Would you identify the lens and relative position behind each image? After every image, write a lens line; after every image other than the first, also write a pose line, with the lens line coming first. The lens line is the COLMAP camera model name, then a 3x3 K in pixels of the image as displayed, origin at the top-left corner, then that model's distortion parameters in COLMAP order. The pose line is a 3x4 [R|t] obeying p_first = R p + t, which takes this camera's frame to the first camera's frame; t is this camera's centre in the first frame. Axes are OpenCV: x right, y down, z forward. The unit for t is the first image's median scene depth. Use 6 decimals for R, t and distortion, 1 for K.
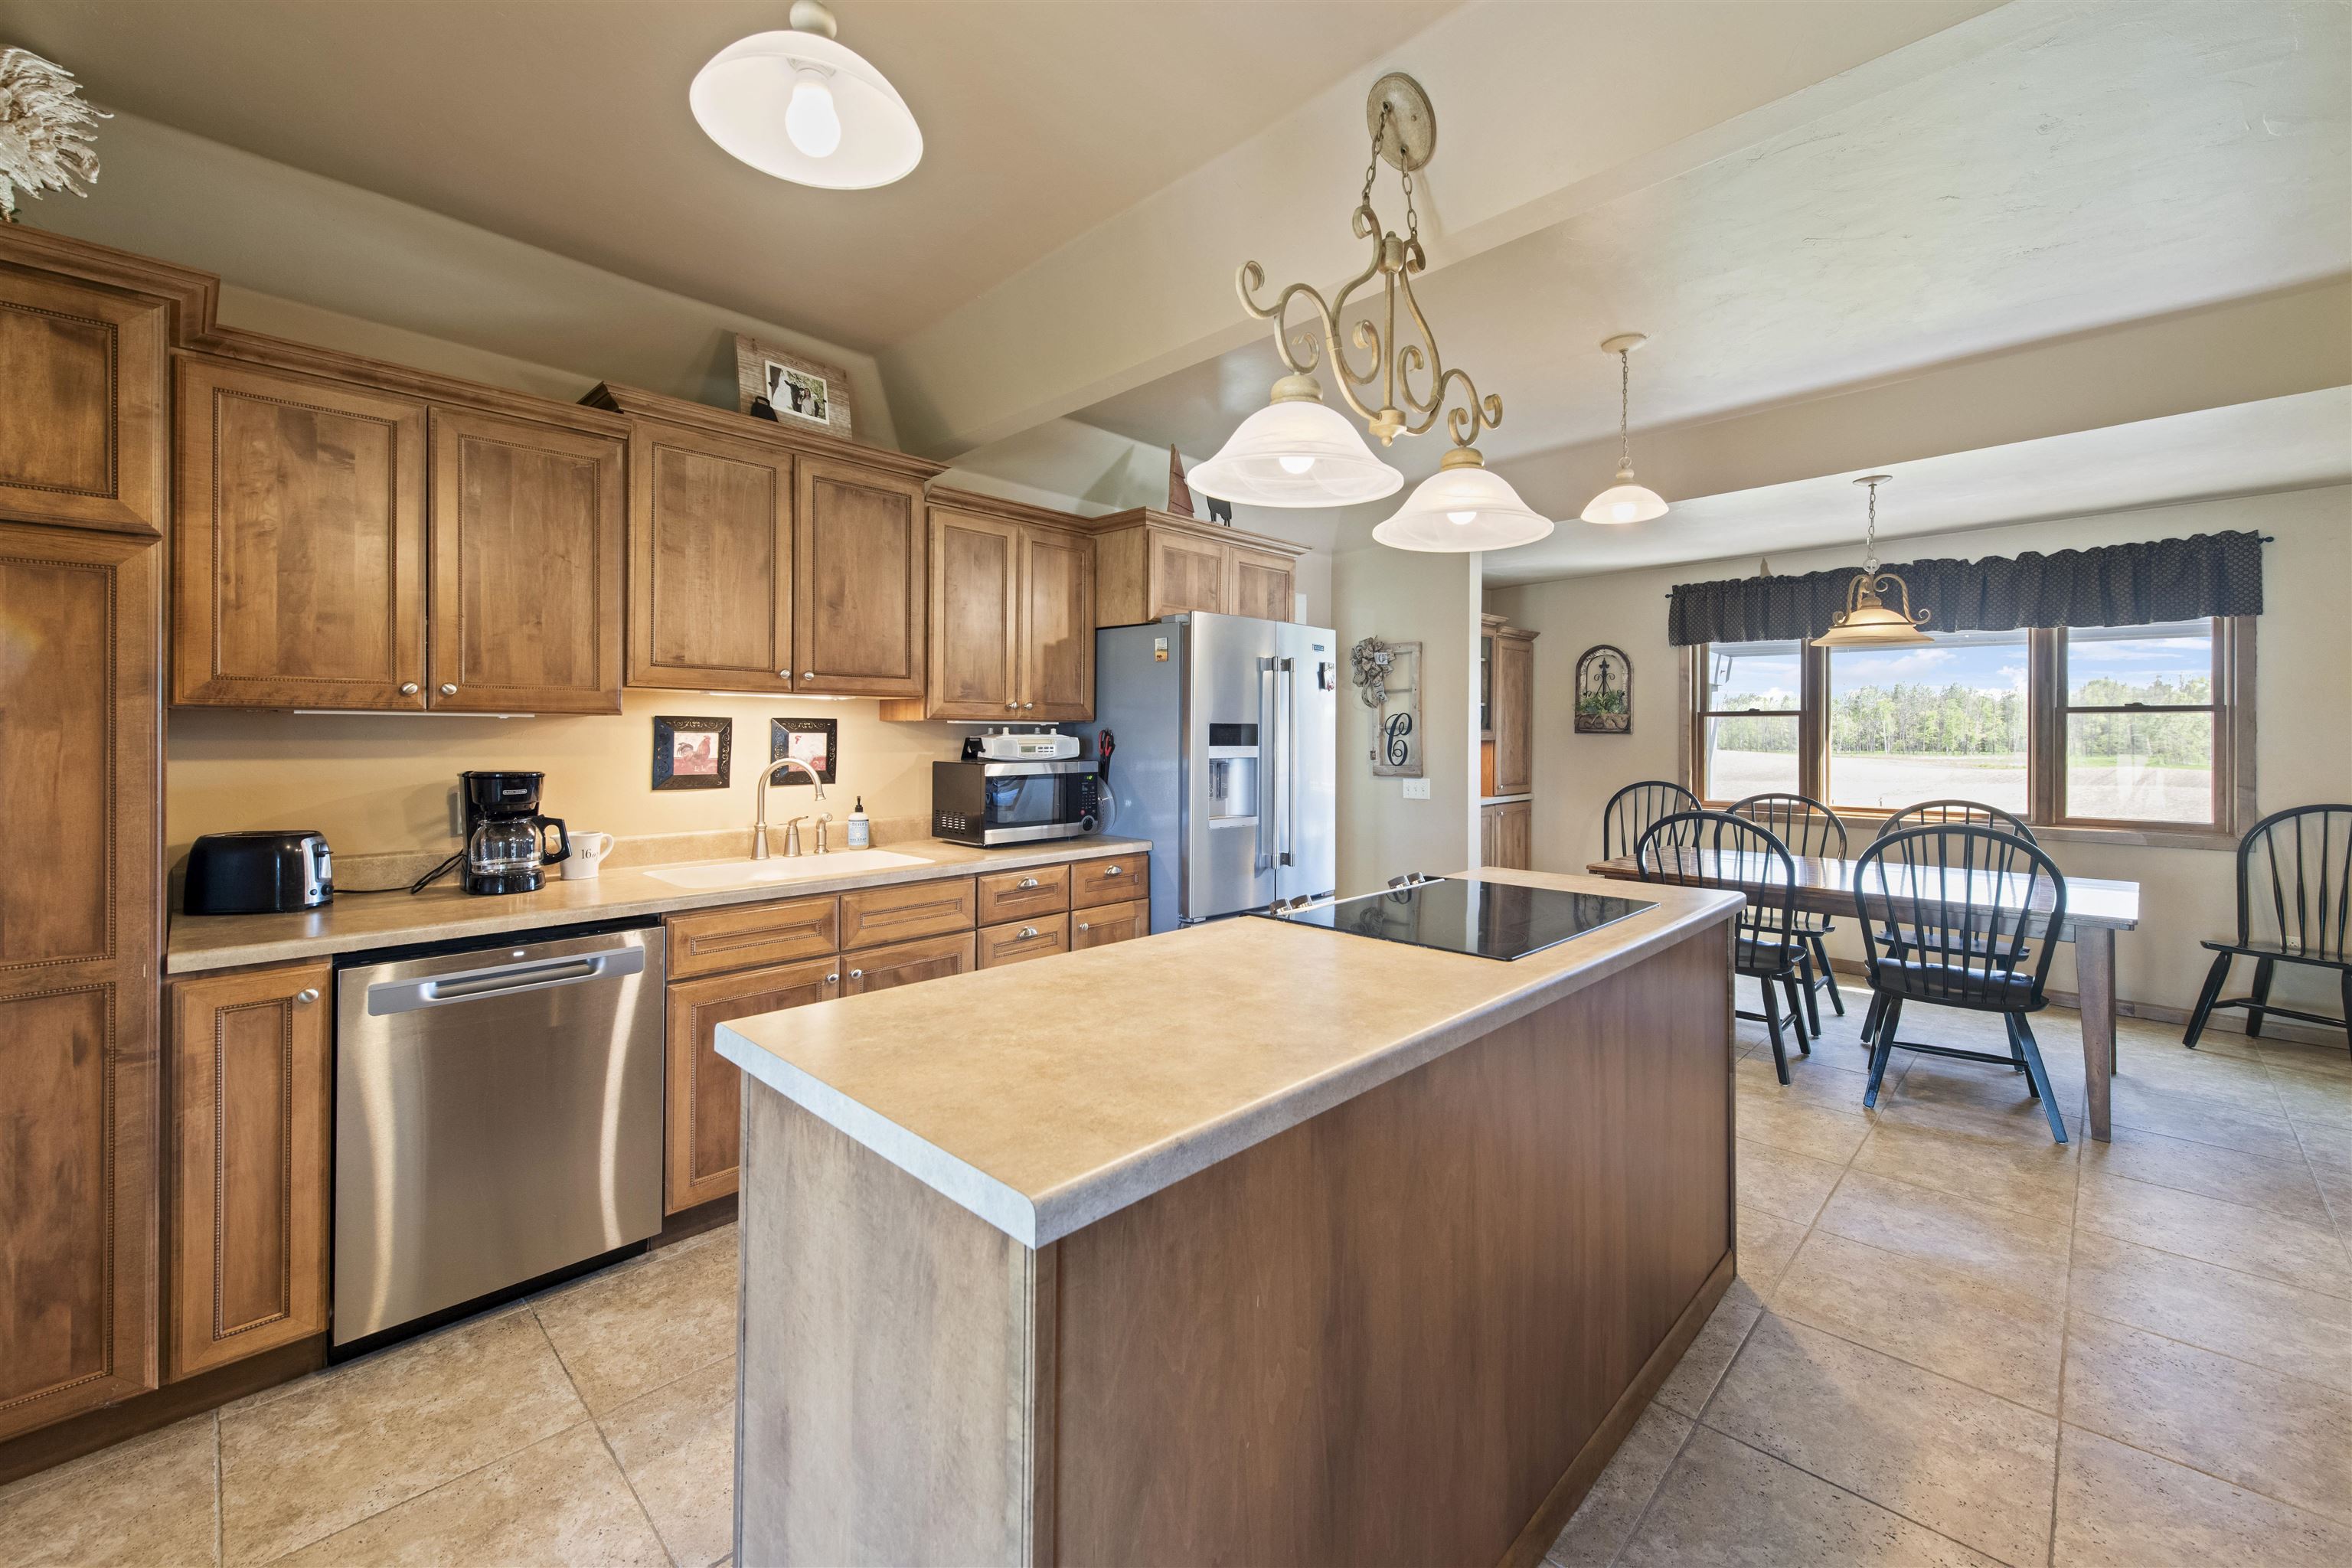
lens RADIAL K [[949.3, 0, 1183.3], [0, 949.3, 729.2], [0, 0, 1]] dist [0.001364, 0.000130]
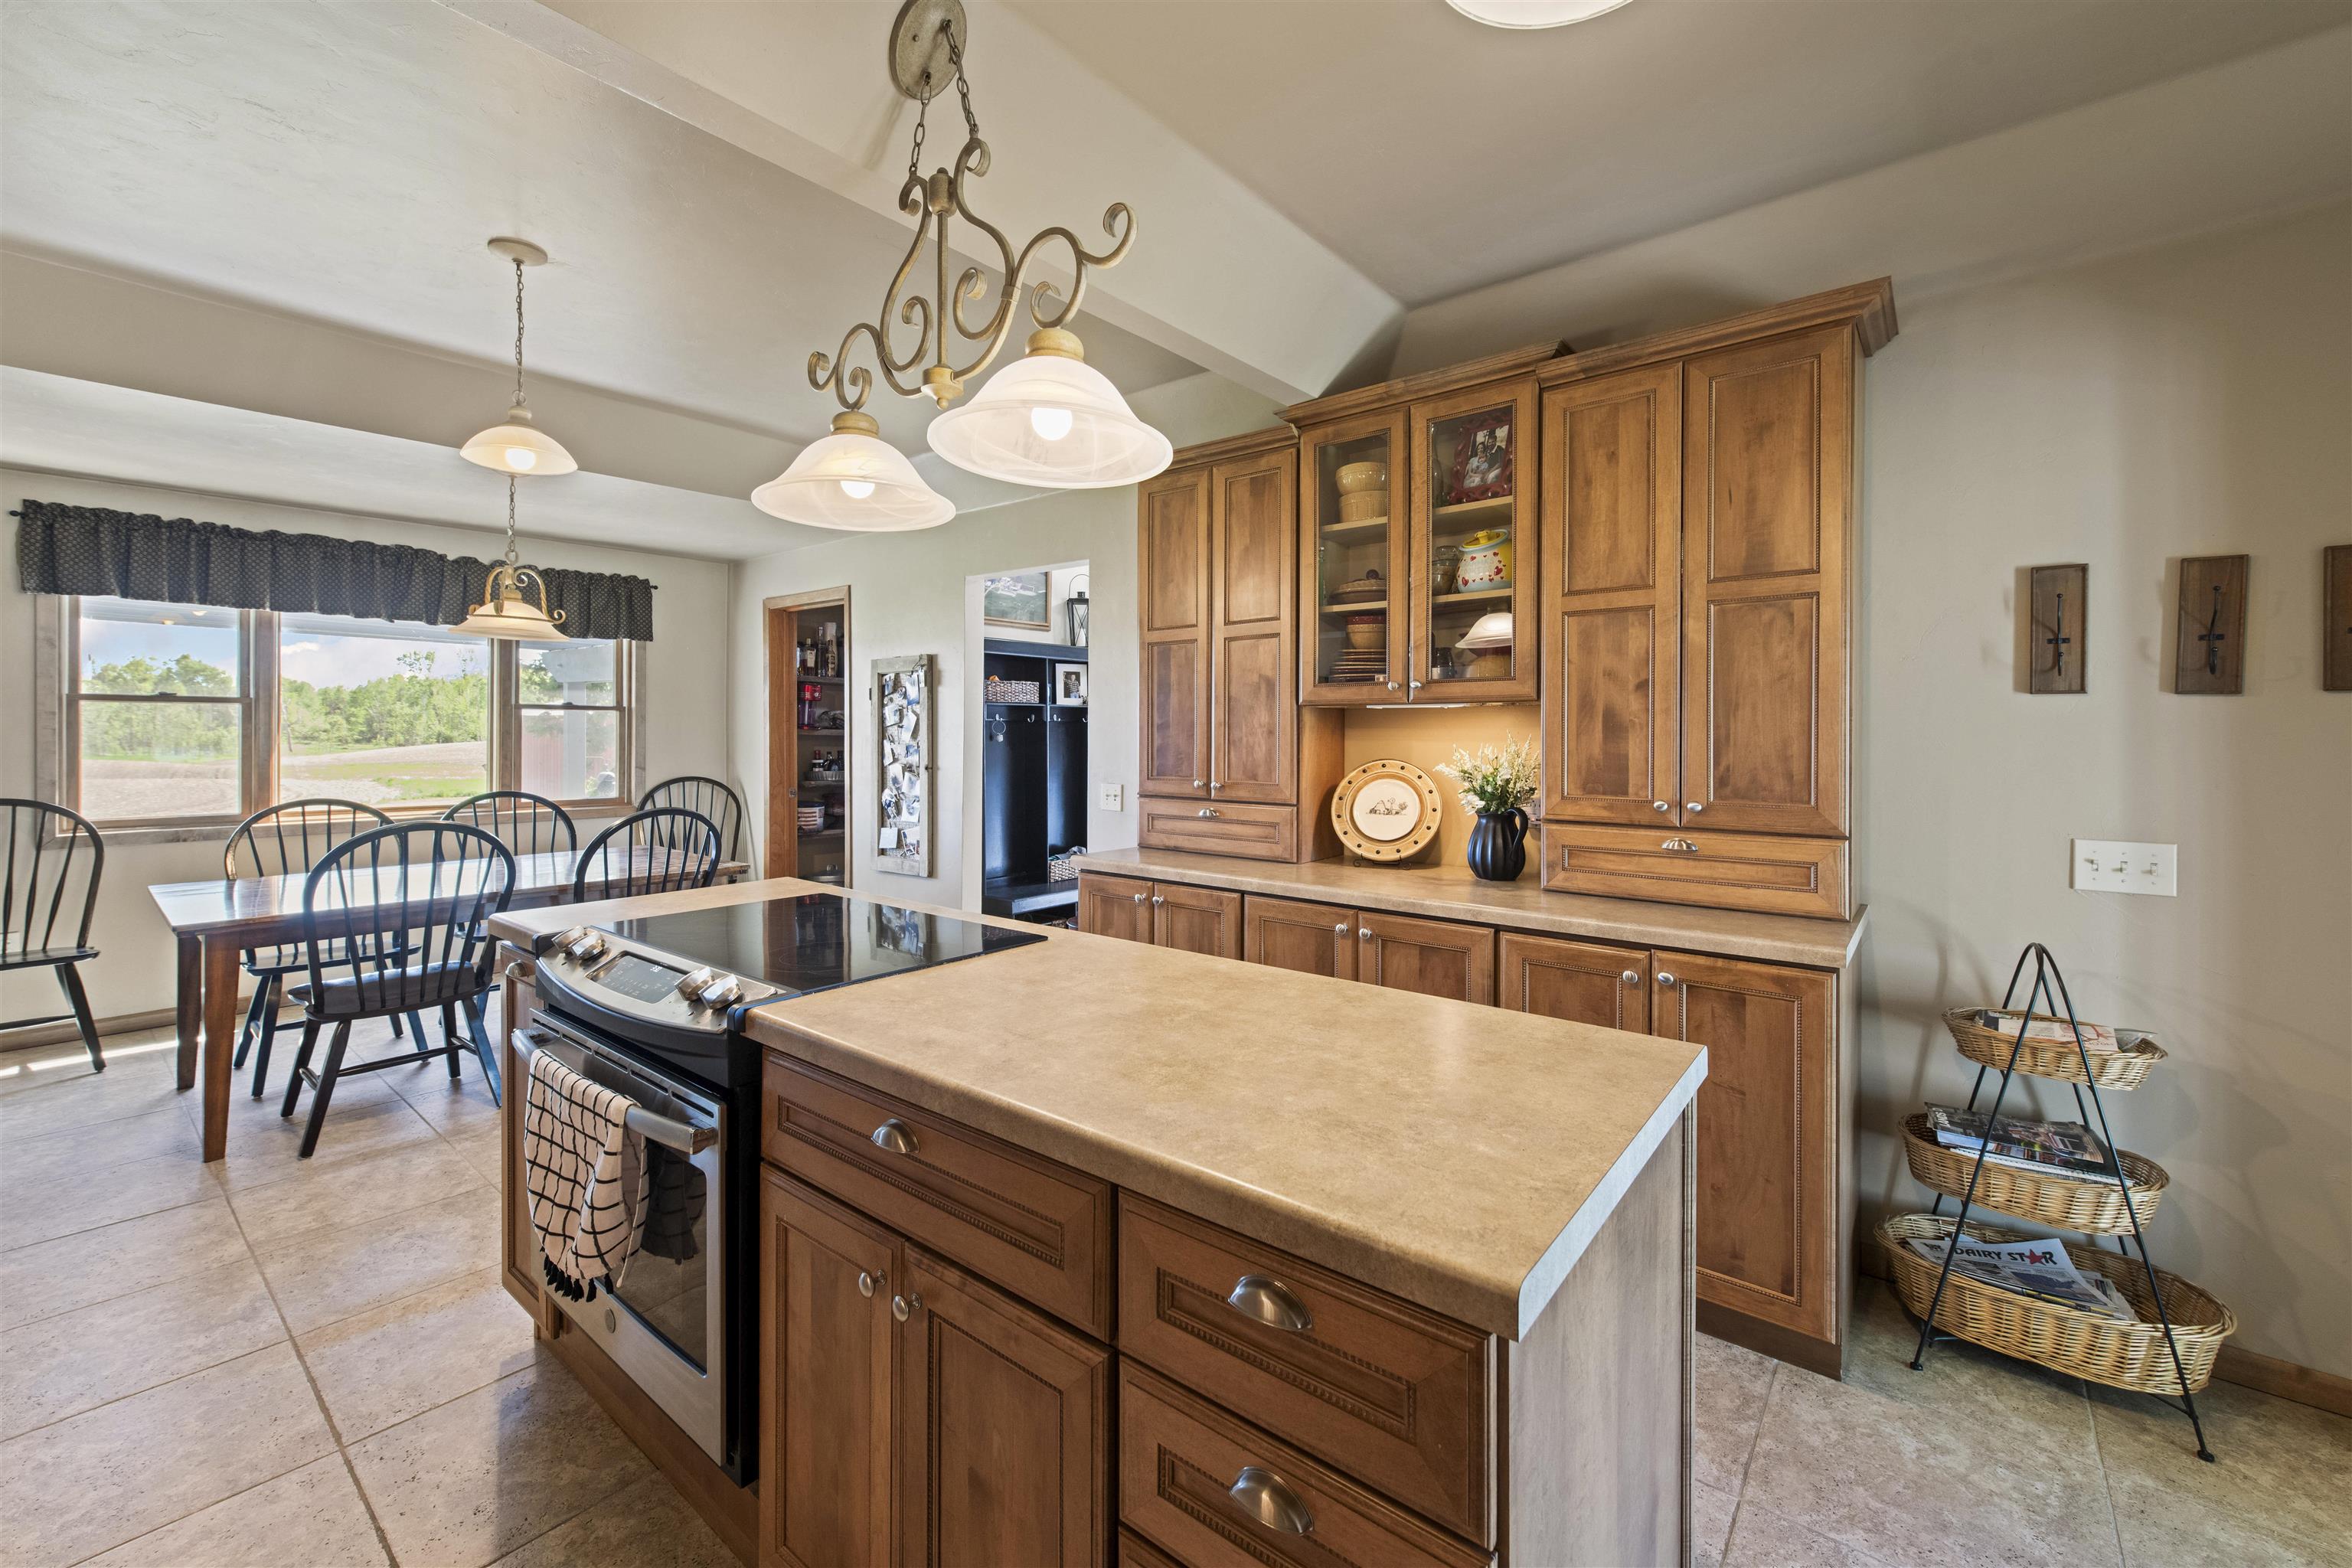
lens RADIAL K [[949.3, 0, 1183.3], [0, 949.3, 729.2], [0, 0, 1]] dist [0.001364, 0.000130]
pose [[-0.092945, 0.002072, 0.995669, -0.414059], [-0.010864, 0.999936, -0.003094, 0.001649], [-0.995612, -0.011104, -0.092916, 0.514192]]
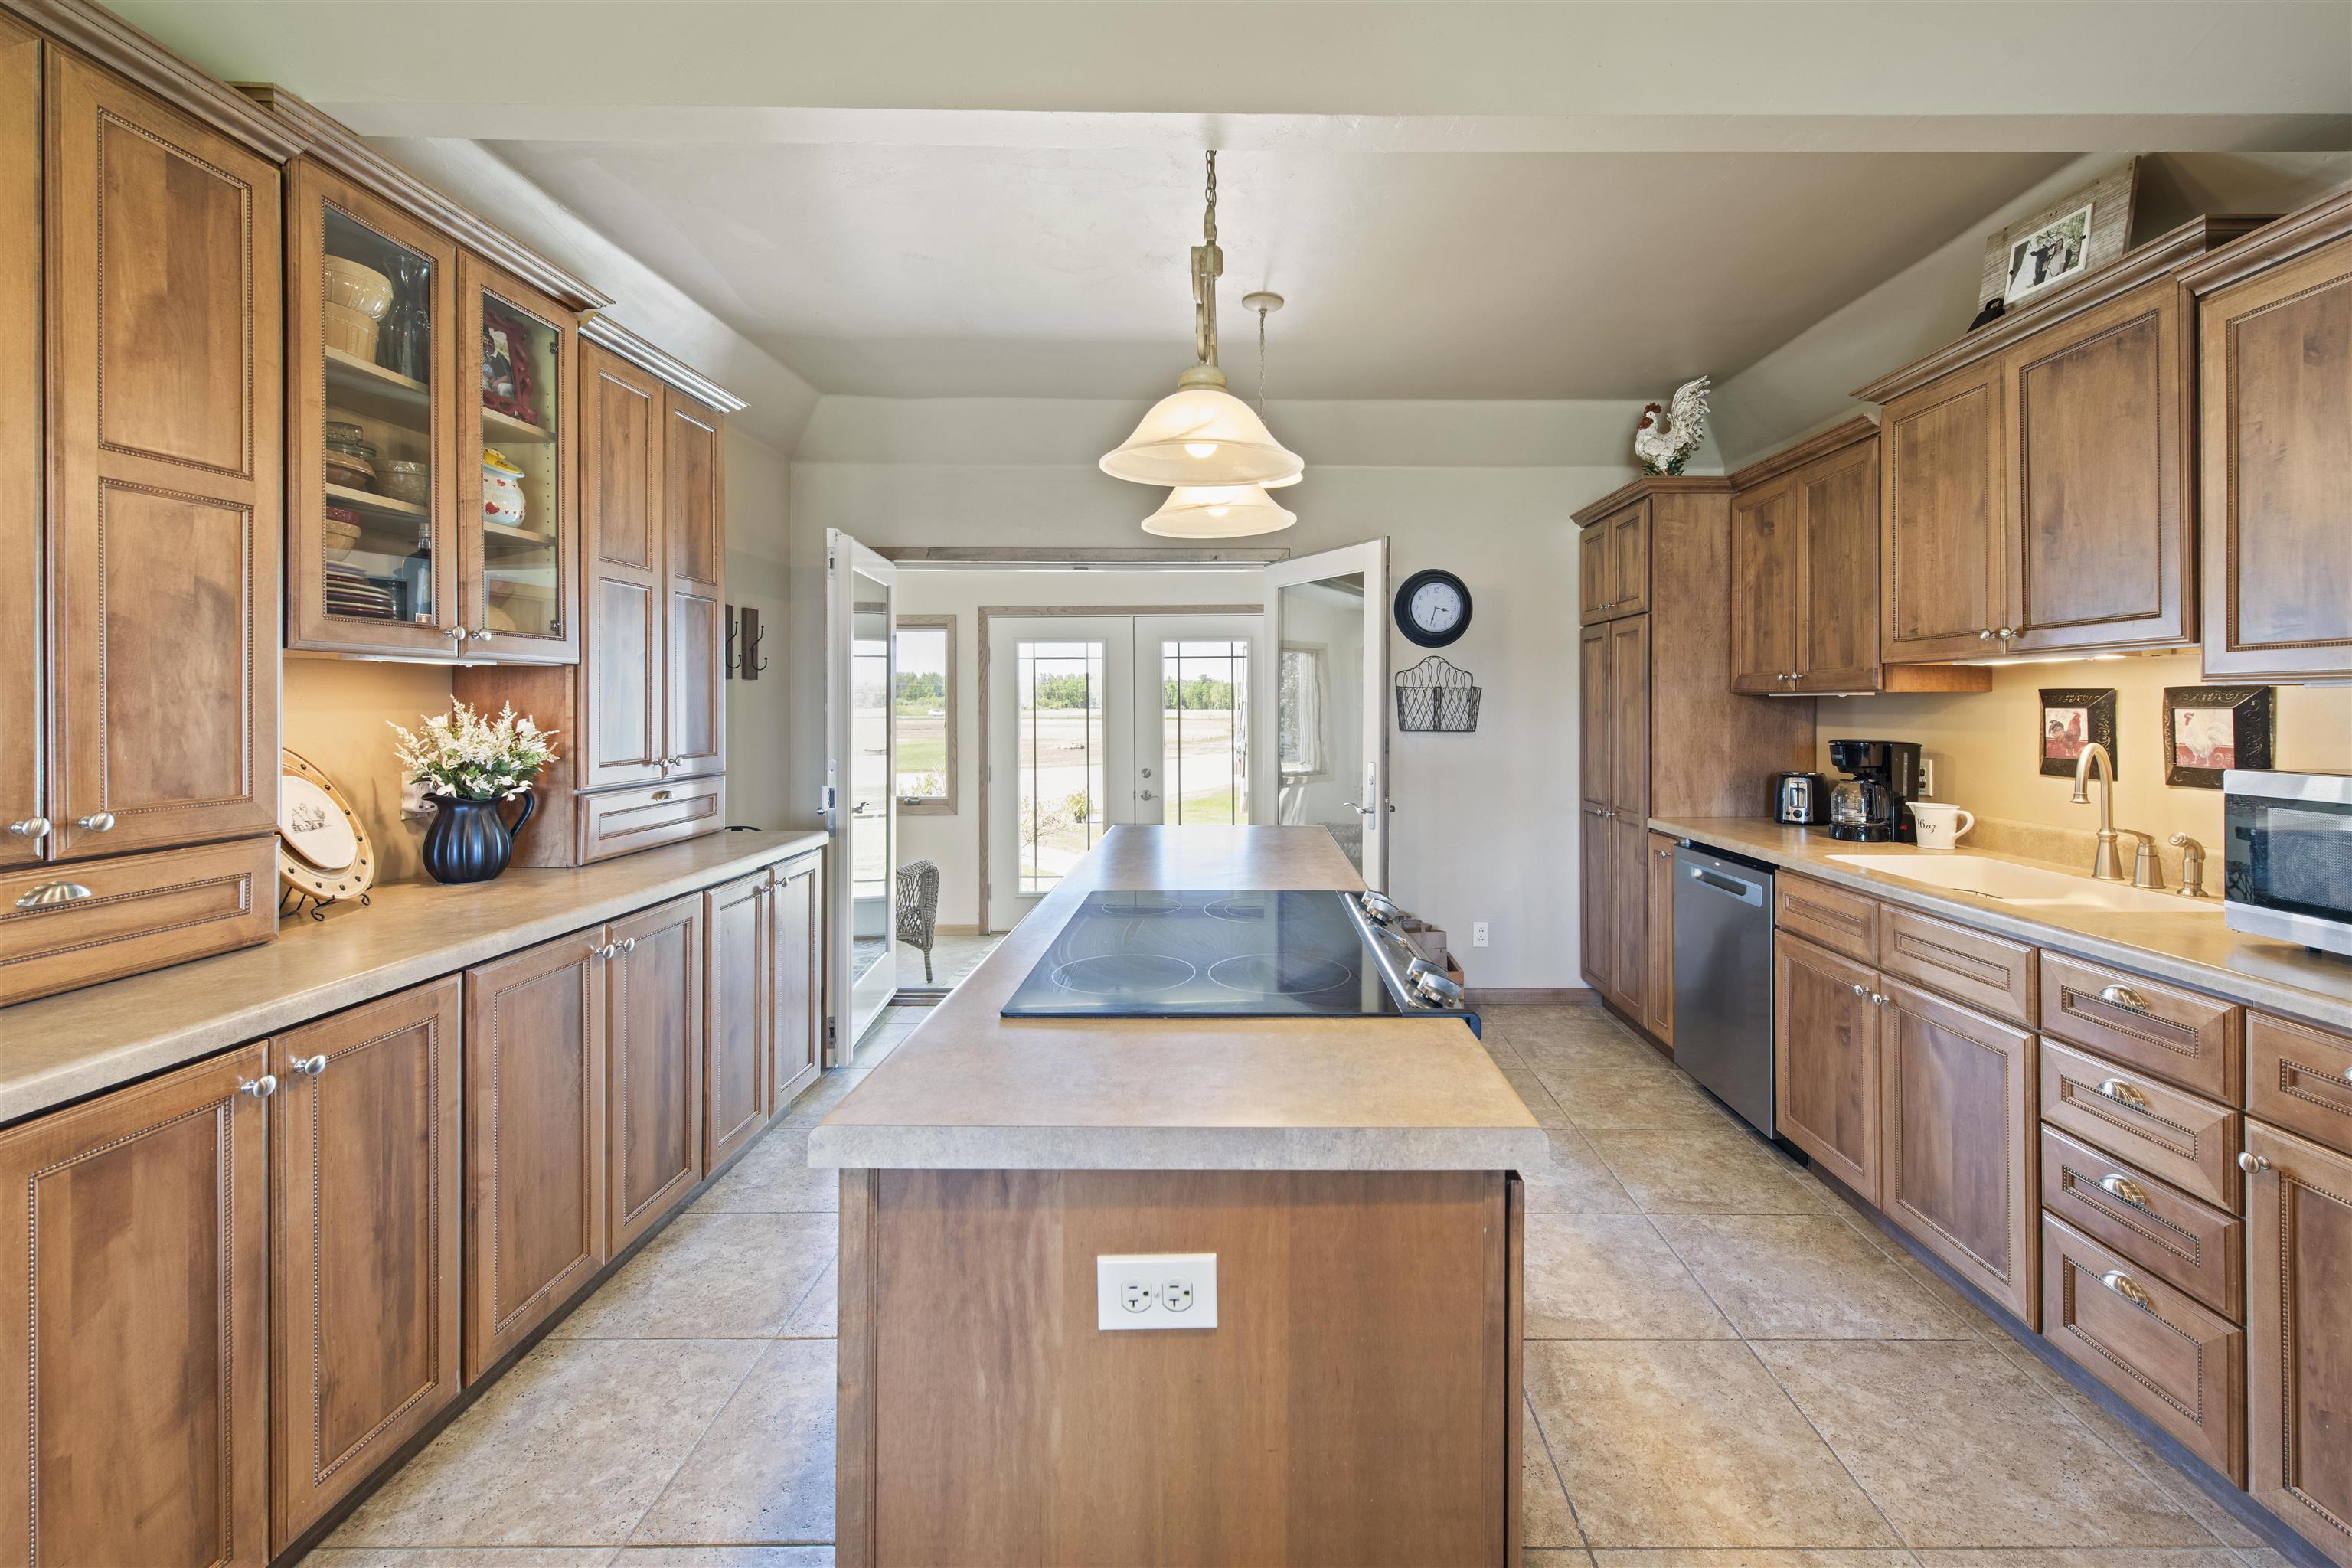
lens RADIAL K [[960.3, 0, 1238.7], [0, 960.3, 705.6], [0, 0, 1]] dist [0.000992, 0.000087]
pose [[-0.720932, -0.005392, -0.692985, 0.571454], [-0.001880, 0.999981, -0.005825, 0.007297], [0.693003, -0.002897, -0.720929, 1.088602]]
